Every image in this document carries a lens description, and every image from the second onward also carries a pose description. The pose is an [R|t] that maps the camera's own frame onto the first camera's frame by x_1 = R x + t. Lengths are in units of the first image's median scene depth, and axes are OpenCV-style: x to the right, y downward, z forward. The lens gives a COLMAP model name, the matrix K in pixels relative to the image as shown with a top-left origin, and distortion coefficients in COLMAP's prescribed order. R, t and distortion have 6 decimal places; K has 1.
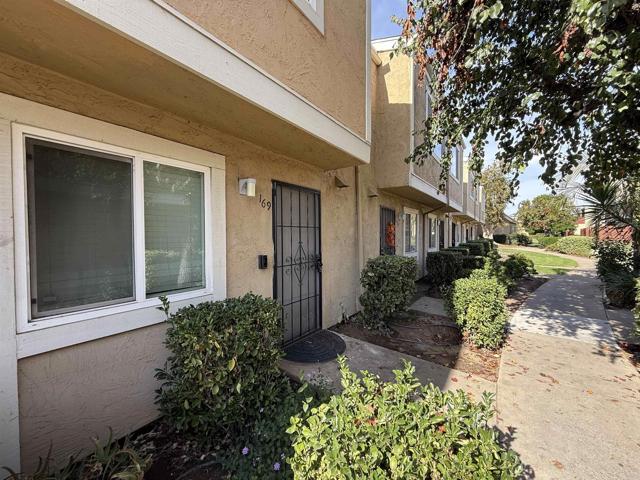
lens RADIAL K [[256.3, 0, 319.3], [0, 256.3, 239.5], [0, 0, 1]] dist [0.001638, -0.000970]
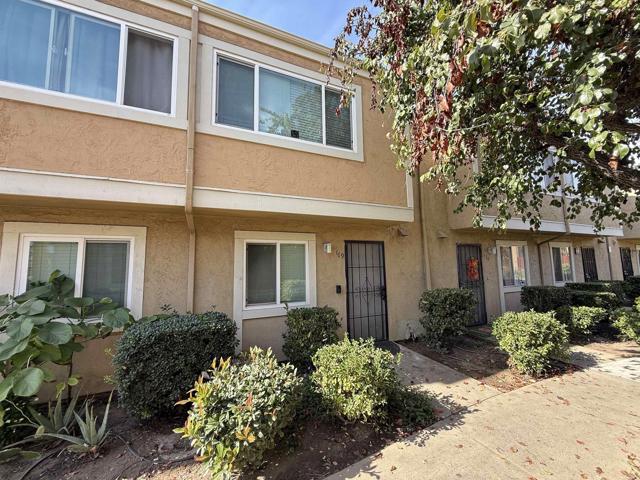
lens RADIAL K [[256.3, 0, 317.6], [0, 256.3, 237.3], [0, 0, 1]] dist [0.001638, -0.000970]
pose [[0.867496, -0.064696, -0.493219, 0.468289], [0.006965, 0.992989, -0.118001, -0.050943], [0.497395, 0.098931, 0.861865, -0.518580]]
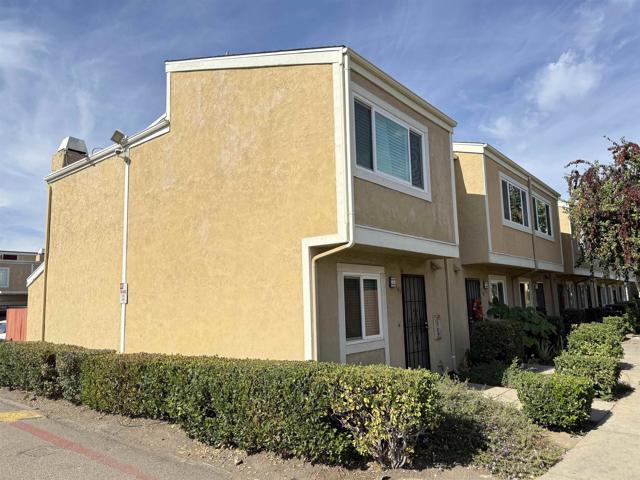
lens RADIAL K [[453.4, 0, 319.9], [0, 453.4, 244.2], [0, 0, 1]] dist [0.010873, 0.001065]
pose [[0.997882, -0.032305, -0.056464, -0.505735], [0.024215, 0.990066, -0.138501, -0.029124], [0.060377, 0.136840, 0.988751, -1.862916]]
